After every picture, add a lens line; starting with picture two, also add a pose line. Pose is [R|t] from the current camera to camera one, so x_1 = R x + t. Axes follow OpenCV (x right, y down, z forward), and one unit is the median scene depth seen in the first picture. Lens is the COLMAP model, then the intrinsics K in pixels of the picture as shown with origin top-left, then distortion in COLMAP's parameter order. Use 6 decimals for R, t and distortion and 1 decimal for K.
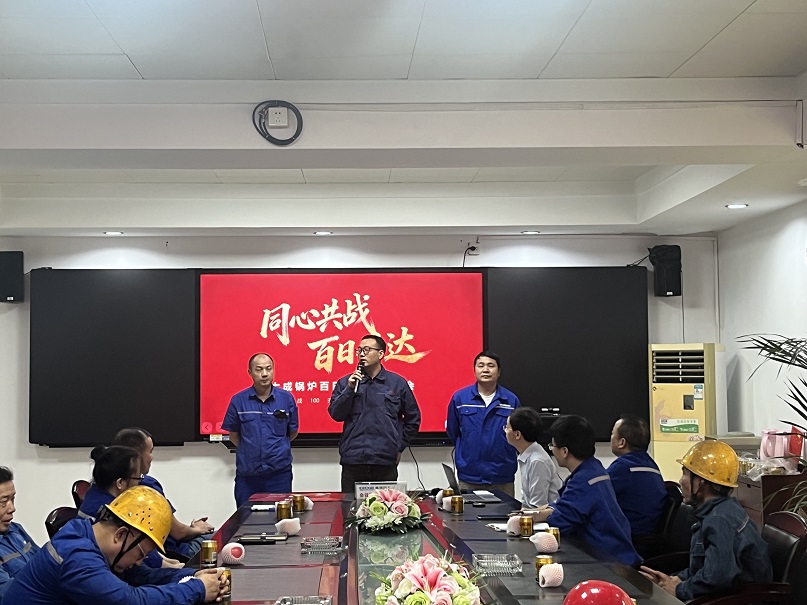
lens RADIAL K [[1291.0, 0, 386.4], [0, 1291.0, 296.6], [0, 0, 1]] dist [0.085125, 0.000000]
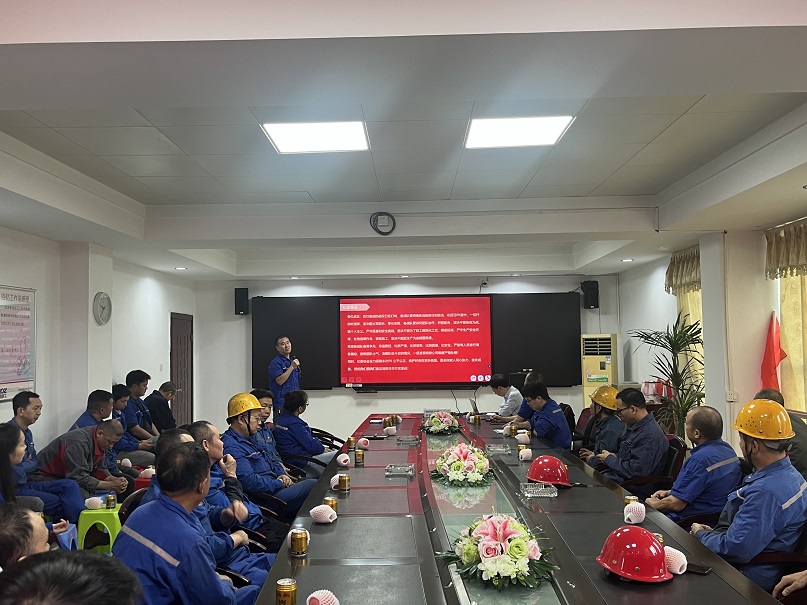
lens RADIAL K [[719.6, 0, 395.0], [0, 719.6, 311.8], [0, 0, 1]] dist [0.068121, -0.081871]
pose [[0.998264, -0.008576, -0.058277, -0.002291], [0.008975, 0.999938, 0.006592, -0.005209], [0.058217, -0.007104, 0.998279, -0.050399]]
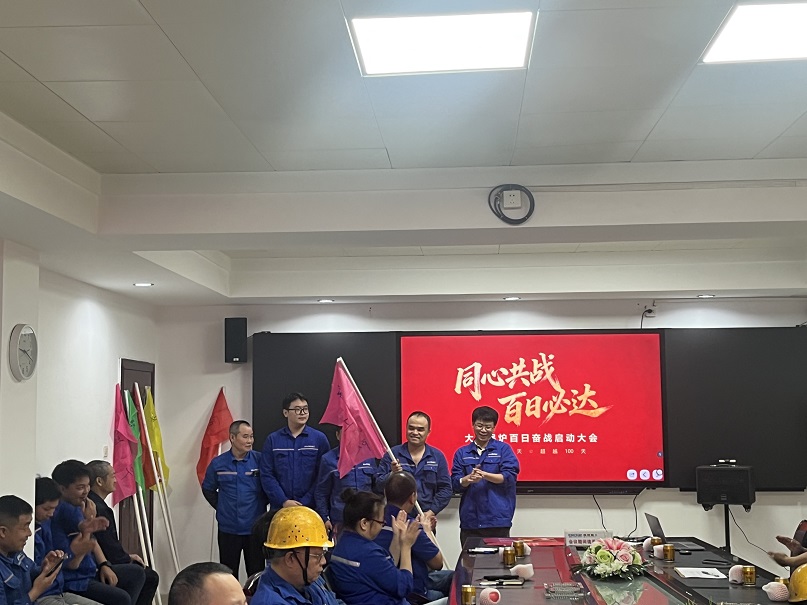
lens RADIAL K [[1171.4, 0, 396.5], [0, 1171.4, 301.9], [0, 0, 1]] dist [0.076788, 0.000000]
pose [[0.994999, -0.009848, -0.099397, -0.051475], [0.005758, 0.999128, -0.041351, -0.005899], [0.099717, 0.040572, 0.994188, -0.004086]]
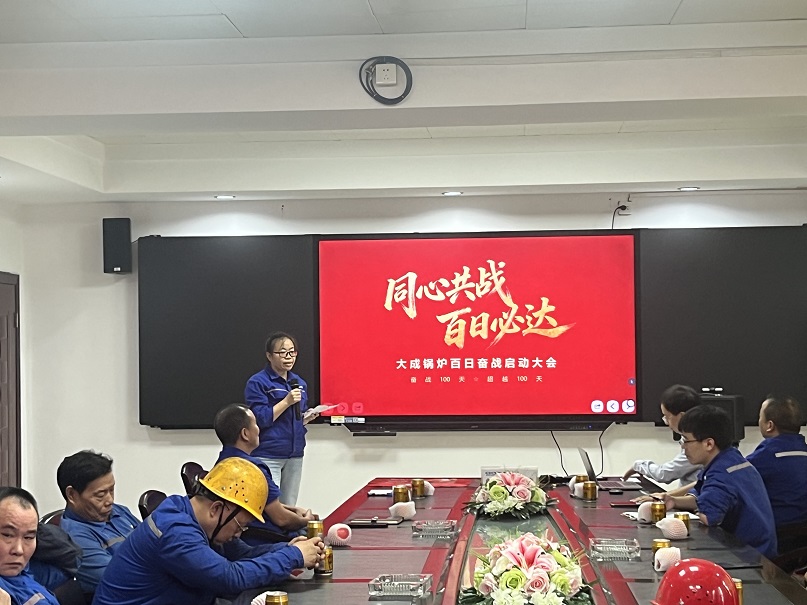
lens RADIAL K [[1507.2, 0, 376.4], [0, 1507.2, 310.2], [0, 0, 1]] dist [0.093607, 0.000000]
pose [[0.993144, -0.006002, -0.116745, 0.022107], [0.009768, 0.999449, 0.031716, -0.001896], [0.116491, -0.032639, 0.992655, -0.055561]]
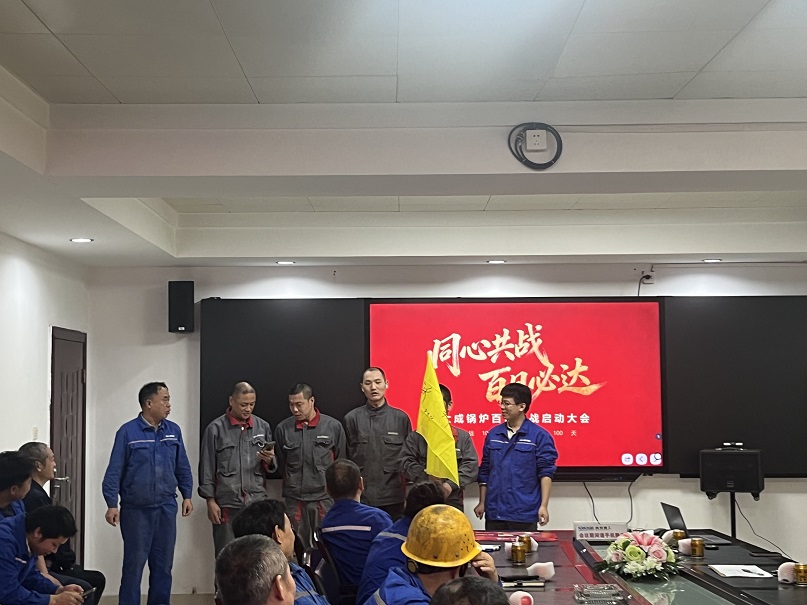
lens RADIAL K [[1276.1, 0, 394.4], [0, 1276.1, 298.7], [0, 0, 1]] dist [0.083027, 0.000000]
pose [[0.999091, -0.001229, -0.042602, -0.091539], [0.000367, 0.999795, -0.020230, -0.001735], [0.042618, 0.020196, 0.998887, 0.035025]]
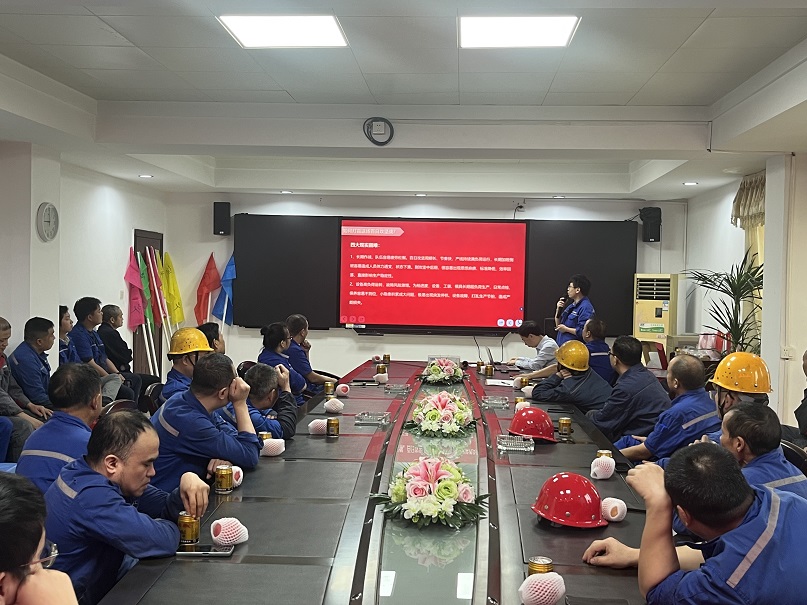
lens RADIAL K [[920.2, 0, 404.6], [0, 920.2, 302.7], [0, 0, 1]] dist [0.057248, 0.000000]
pose [[0.995341, 0.032081, -0.090922, 0.037480], [-0.025027, 0.996663, 0.077690, -0.006713], [0.093111, -0.075052, 0.992823, -0.099660]]
